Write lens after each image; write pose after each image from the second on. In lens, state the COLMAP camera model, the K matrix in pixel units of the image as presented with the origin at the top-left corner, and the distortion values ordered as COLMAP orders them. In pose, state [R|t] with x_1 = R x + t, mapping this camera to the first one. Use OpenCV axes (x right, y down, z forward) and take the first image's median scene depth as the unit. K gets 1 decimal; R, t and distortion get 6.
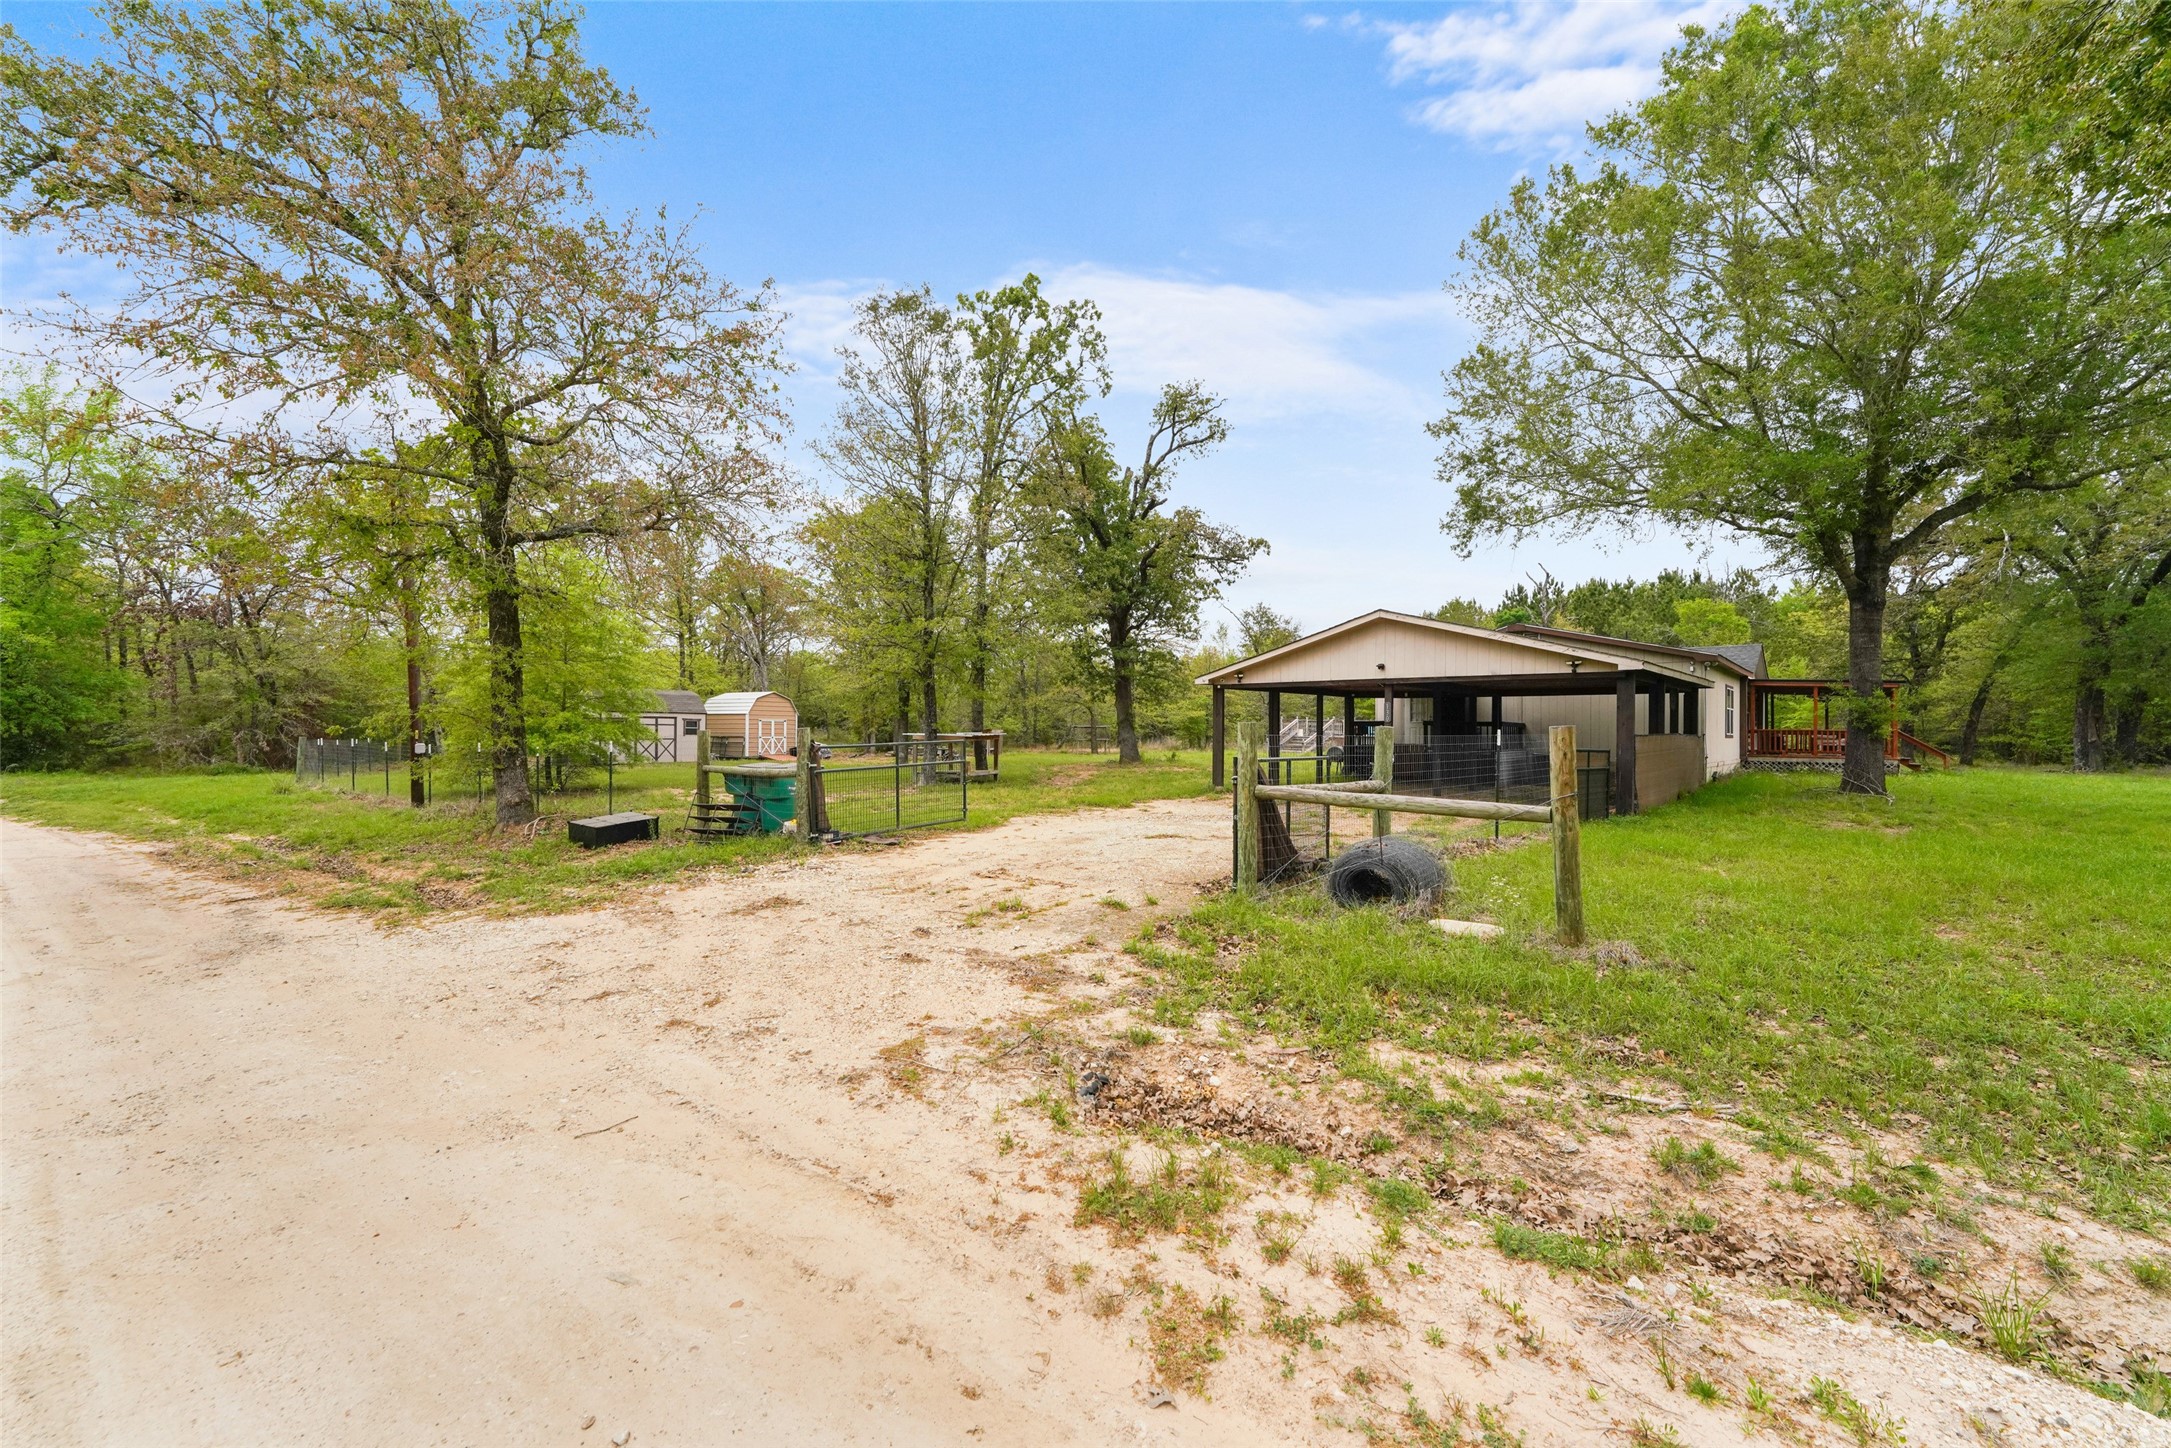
lens RADIAL K [[853.8, 0, 1073.5], [0, 853.8, 719.6], [0, 0, 1]] dist [-0.013768, -0.000201]
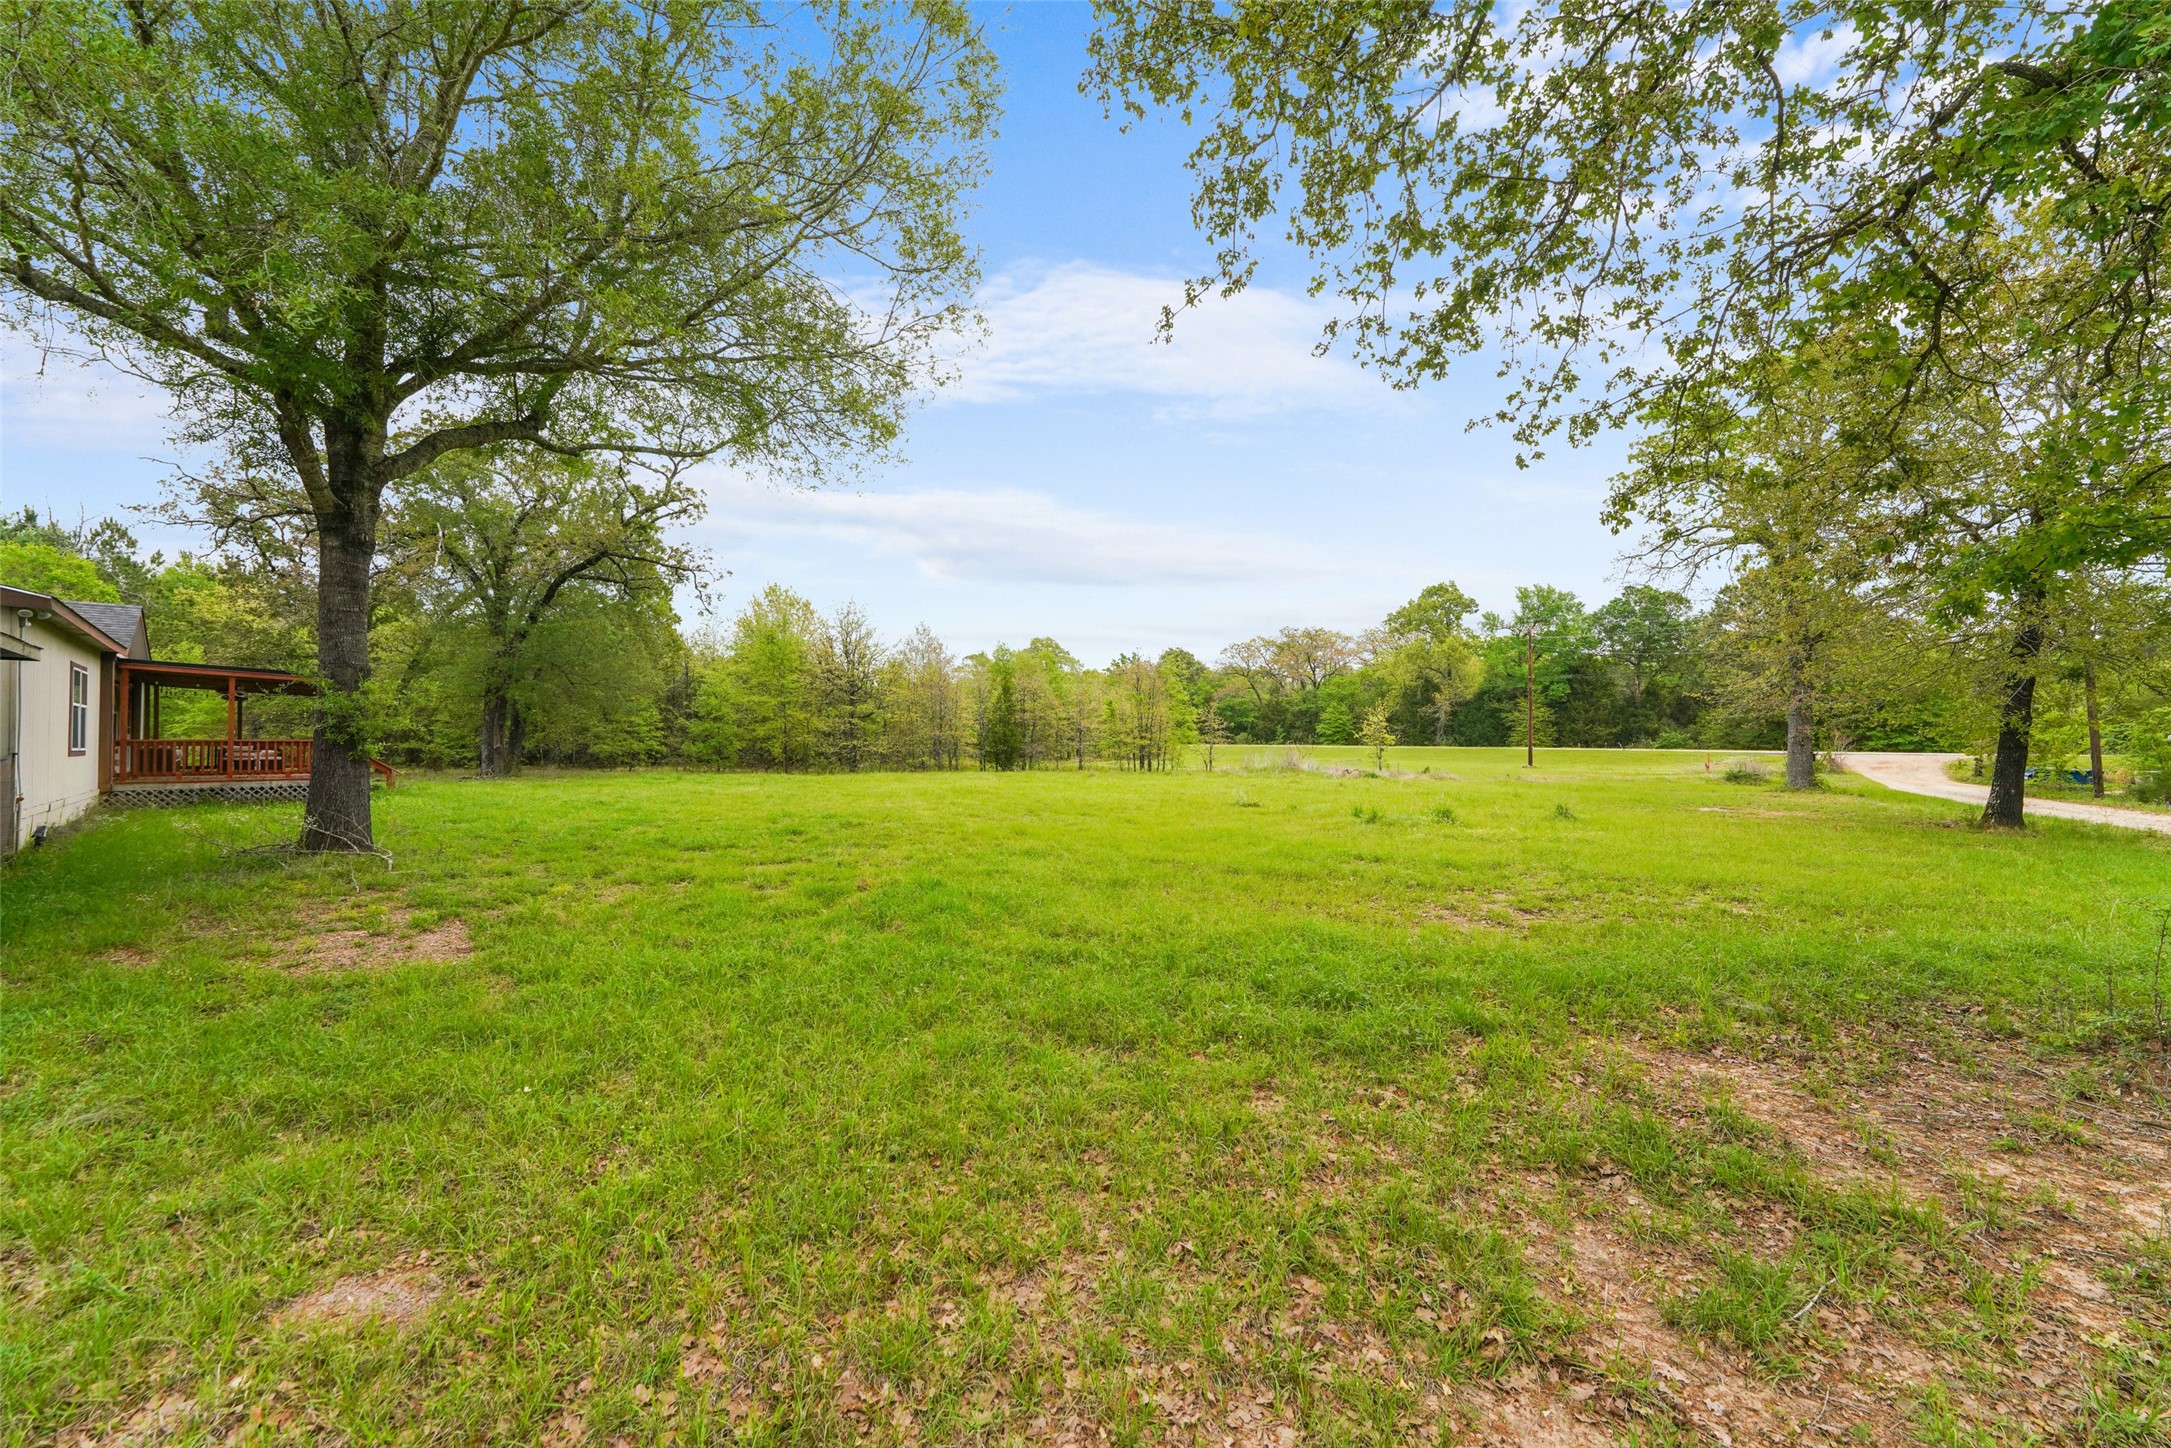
lens RADIAL K [[853.8, 0, 1076.3], [0, 853.8, 722.3], [0, 0, 1]] dist [-0.013768, -0.000201]
pose [[0.043899, 0.009627, 0.998990, 0.232714], [-0.009400, 0.999913, -0.009223, -0.002033], [-0.998992, -0.008985, 0.043986, 0.292704]]
